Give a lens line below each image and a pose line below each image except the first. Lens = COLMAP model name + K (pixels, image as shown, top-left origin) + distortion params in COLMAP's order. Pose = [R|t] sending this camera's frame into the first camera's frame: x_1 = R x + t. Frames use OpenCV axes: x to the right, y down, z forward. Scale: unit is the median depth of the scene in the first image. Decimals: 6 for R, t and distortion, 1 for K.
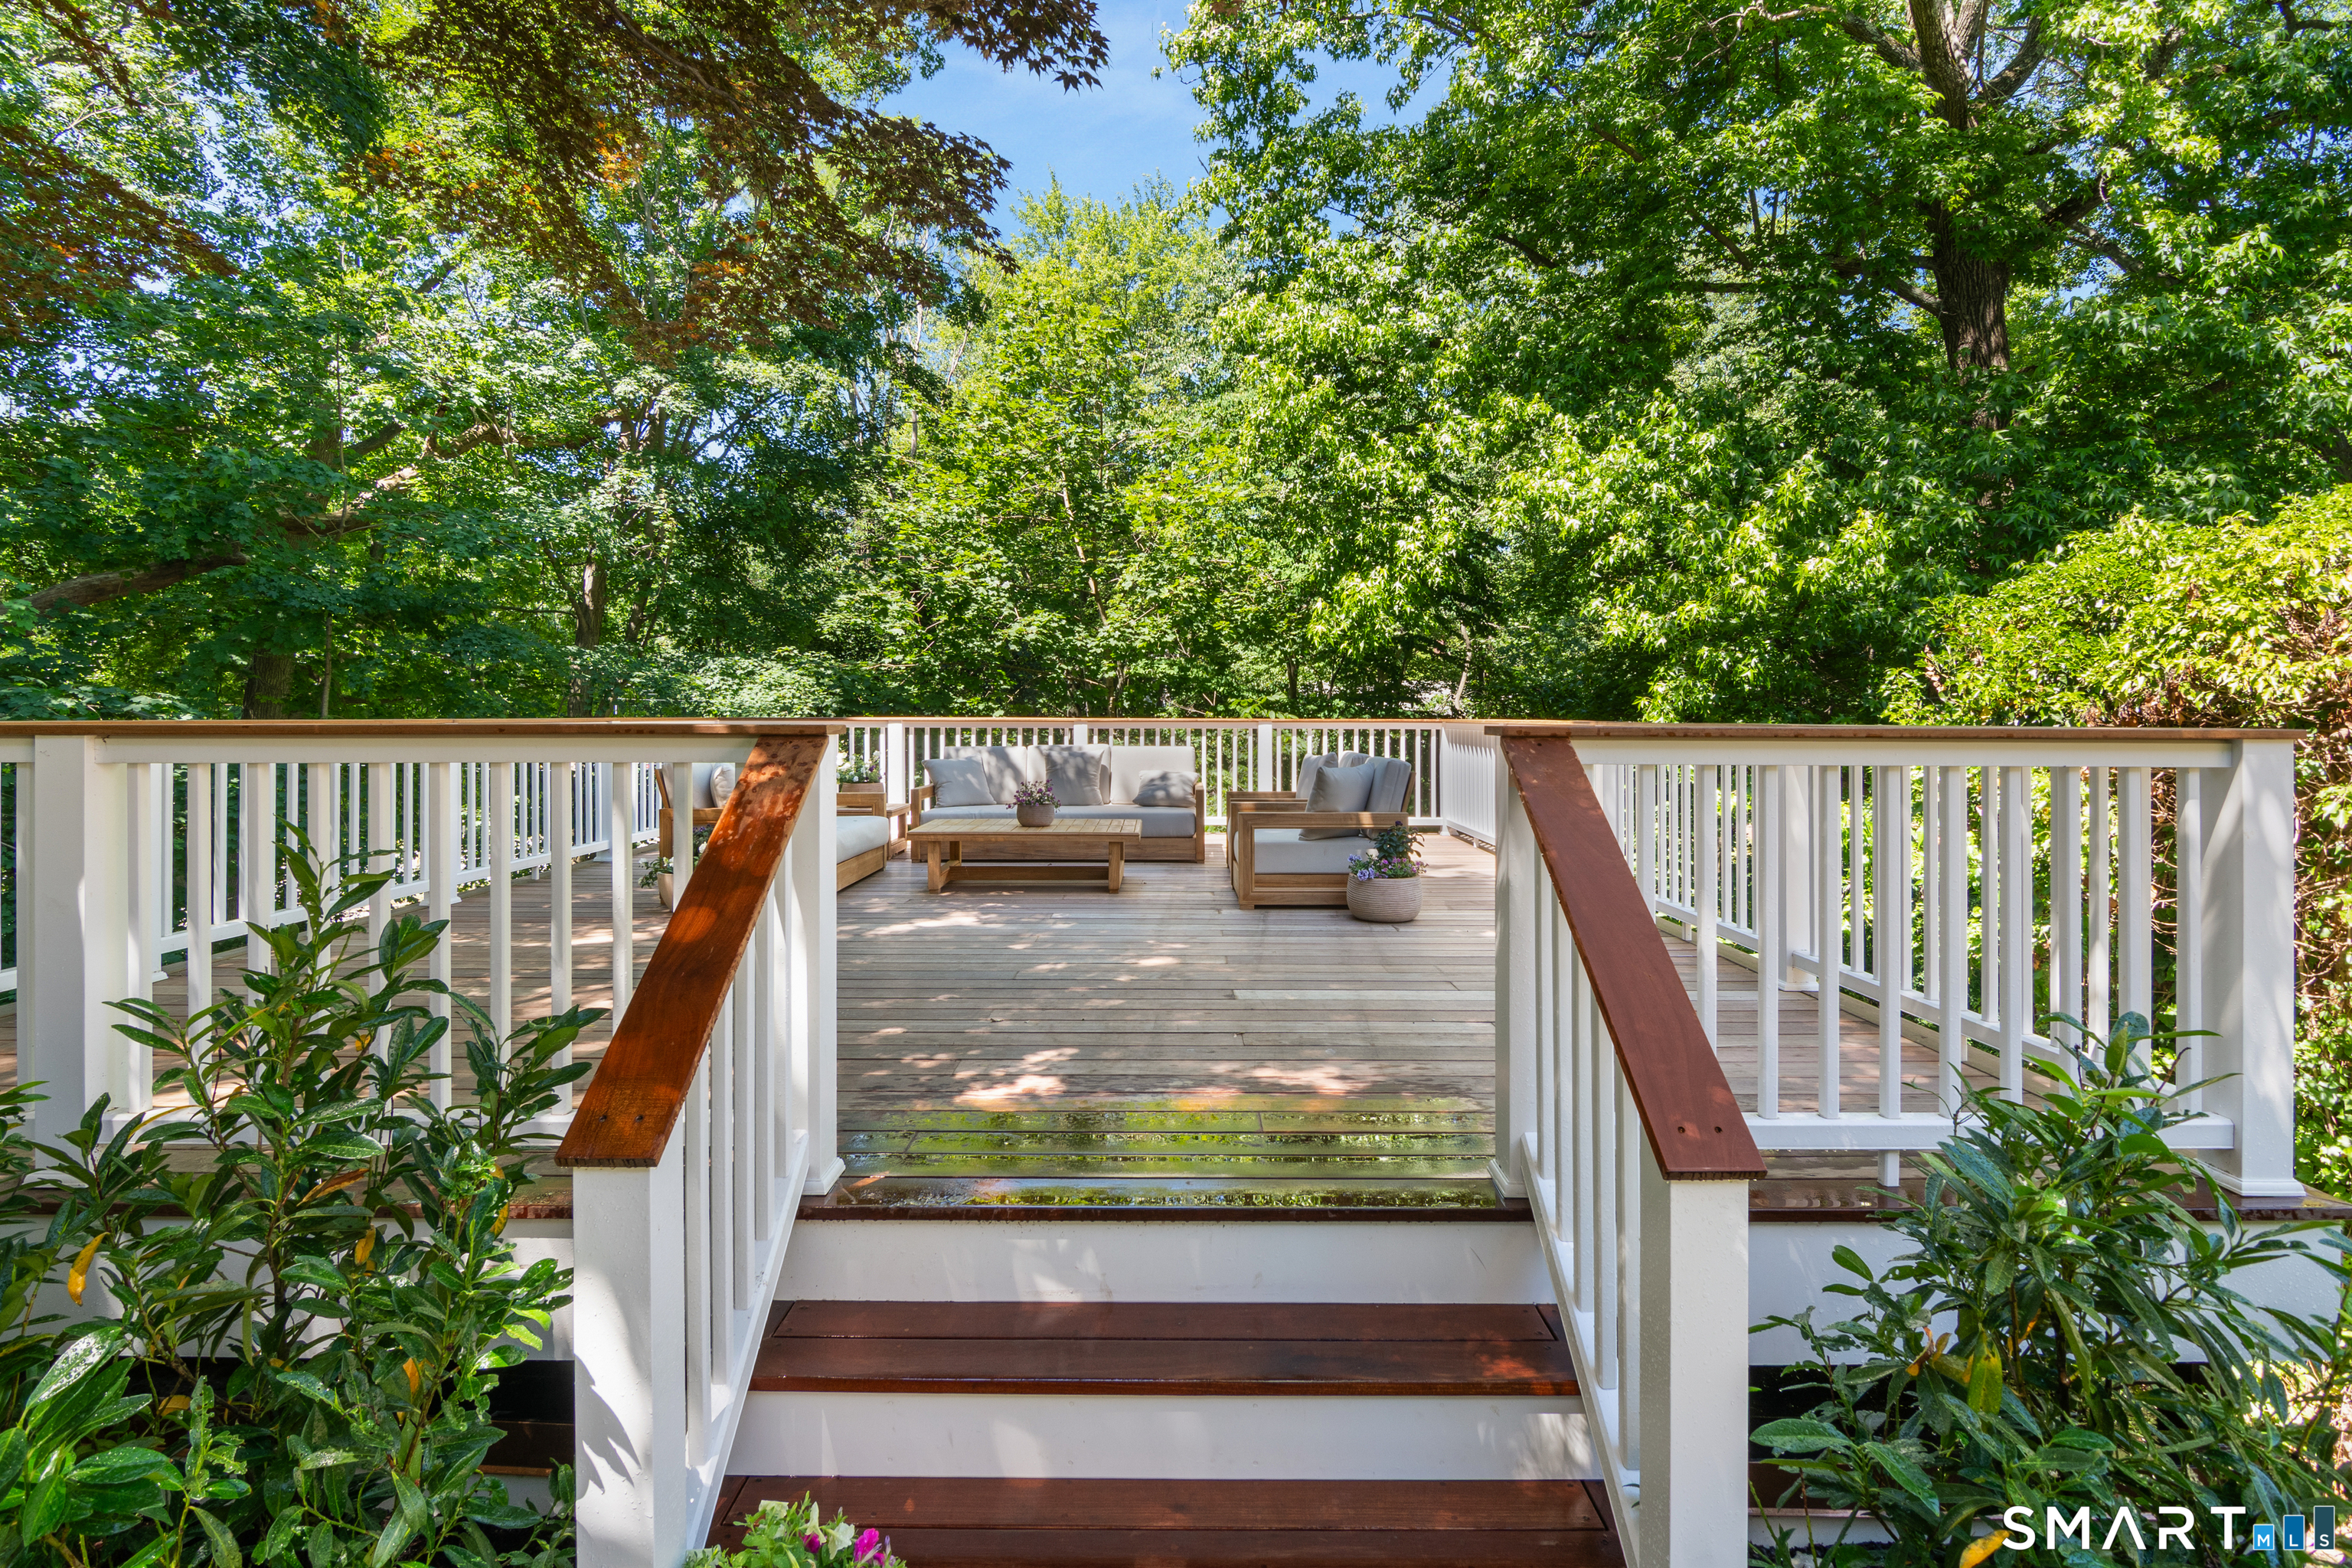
lens RADIAL K [[1110.3, 0, 1176.0], [0, 1110.3, 784.0], [0, 0, 1]] dist [0.000681, -0.000040]
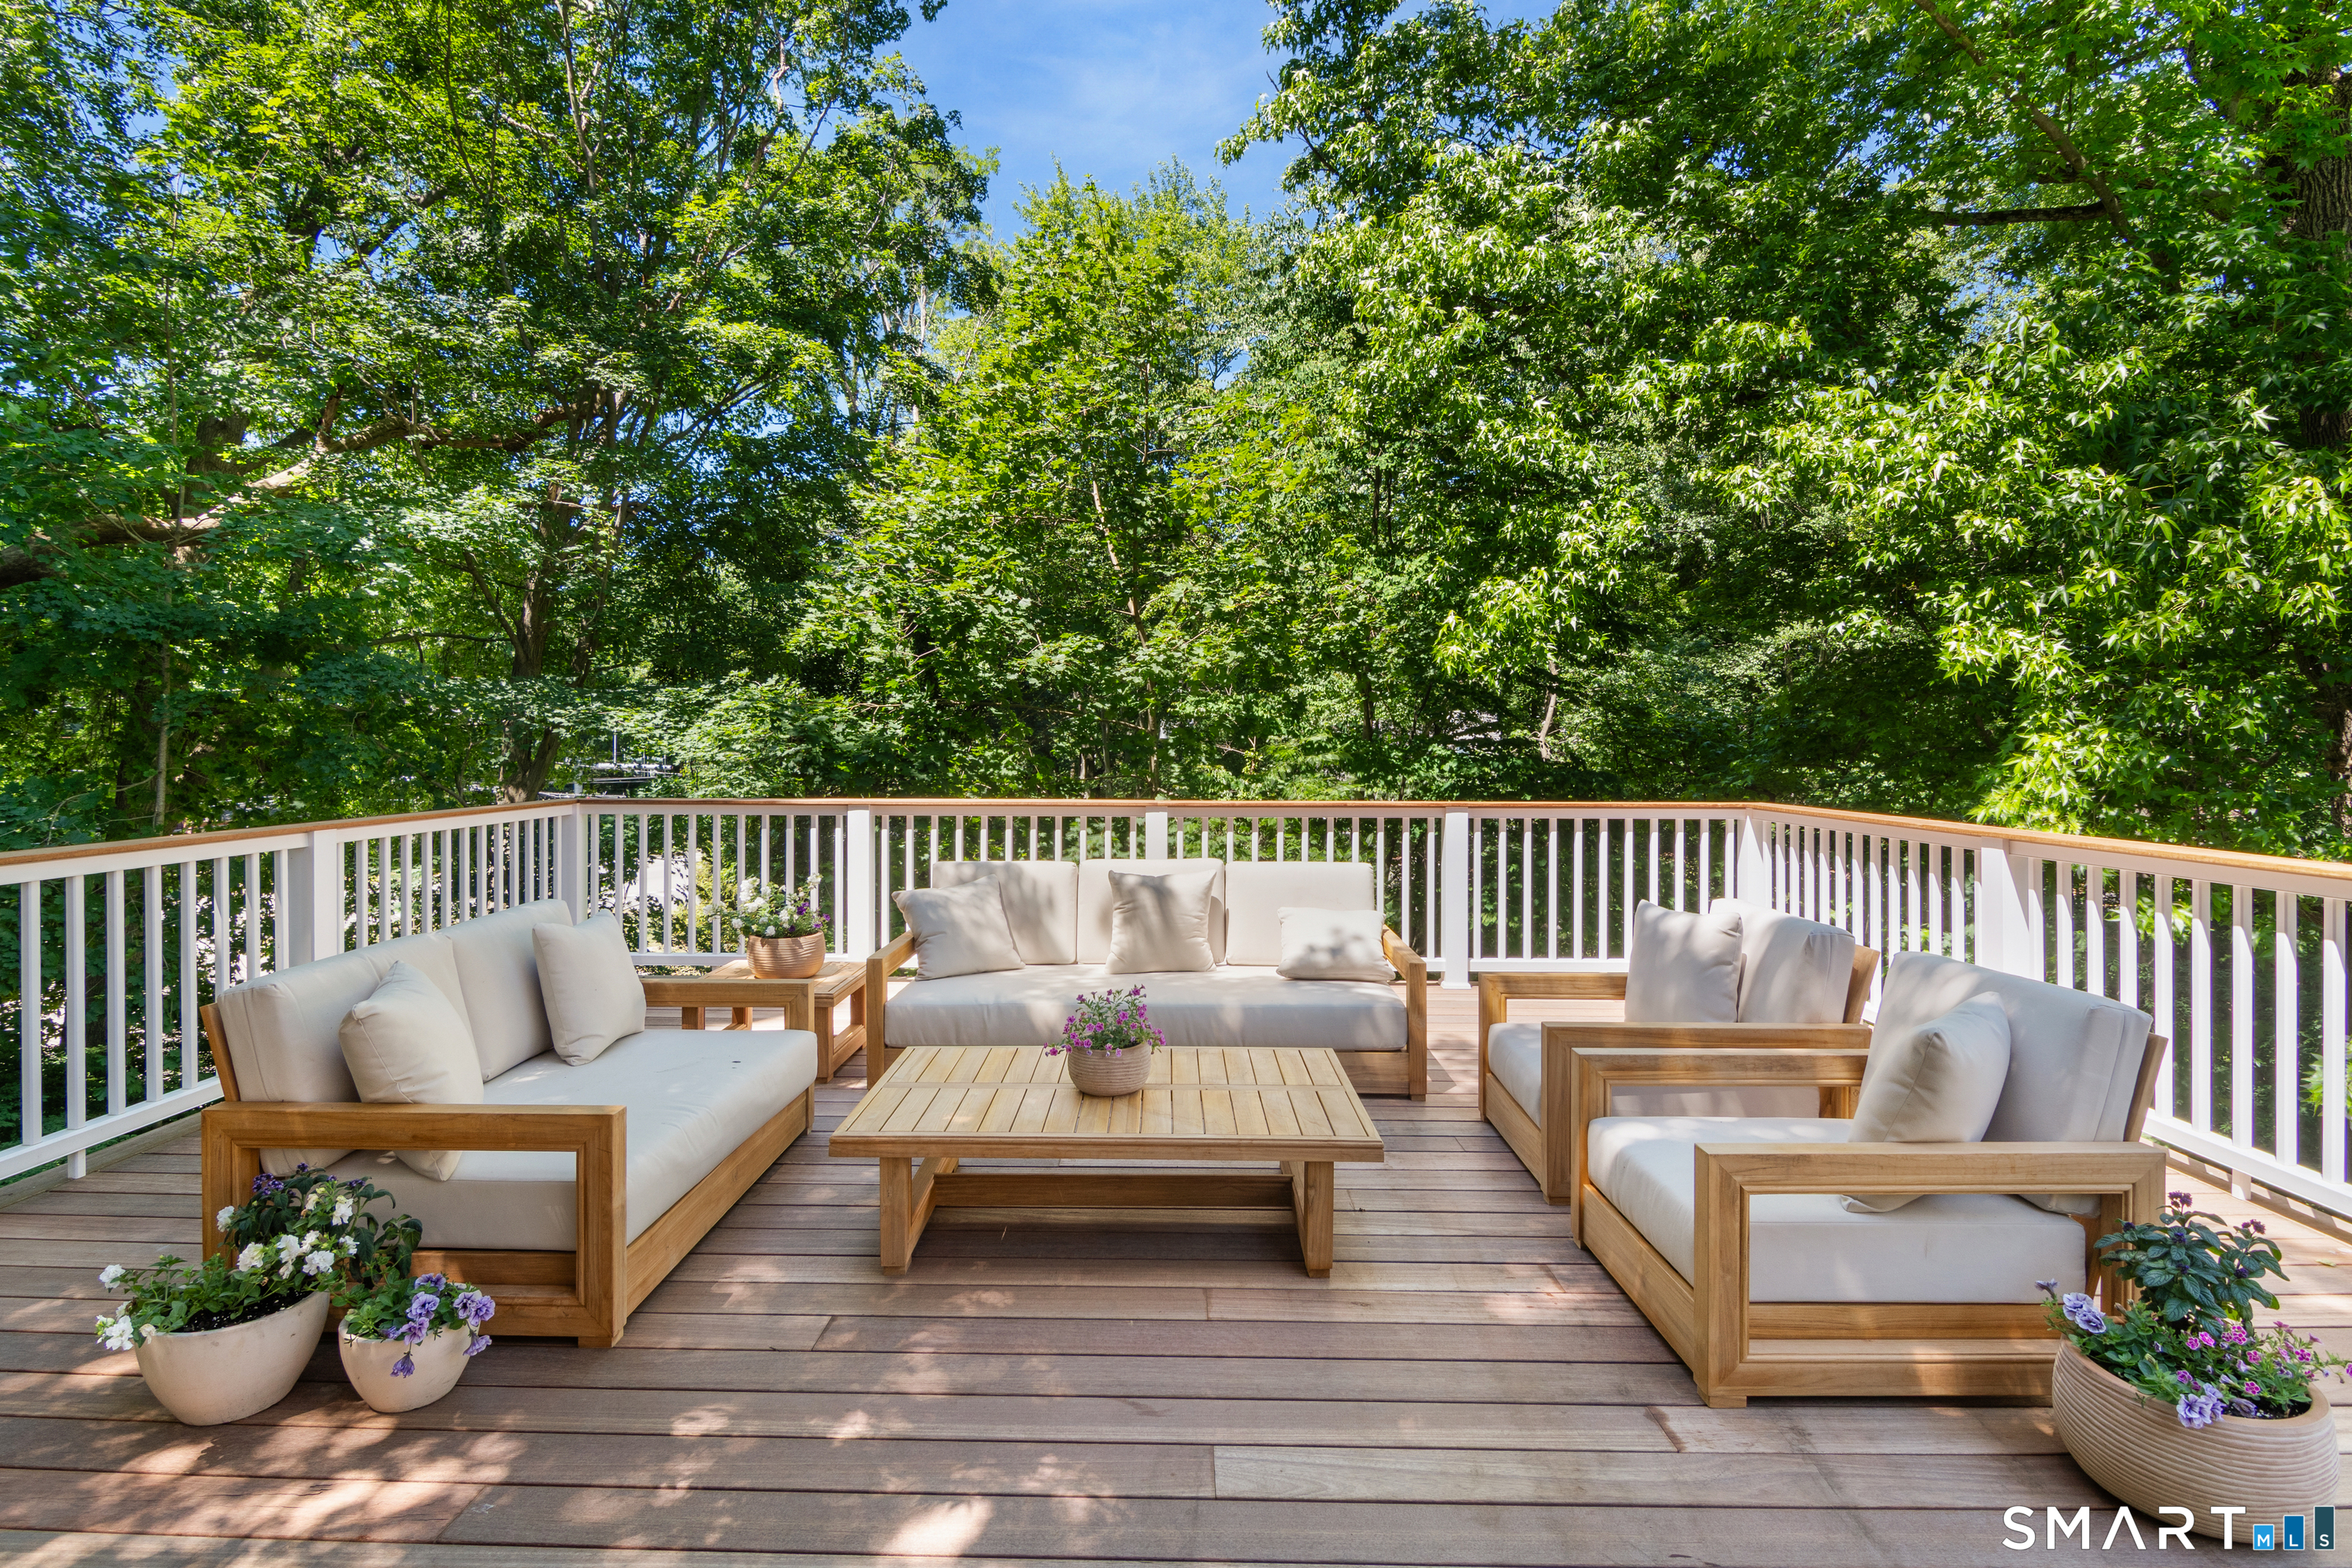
lens RADIAL K [[1090.7, 0, 1175.0], [0, 1090.7, 722.4], [0, 0, 1]] dist [-0.122715, 0.000156]
pose [[0.999872, -0.015848, -0.002342, -0.051936], [0.015634, 0.997207, -0.073038, -0.042906], [0.003493, 0.072992, 0.997326, 0.282315]]
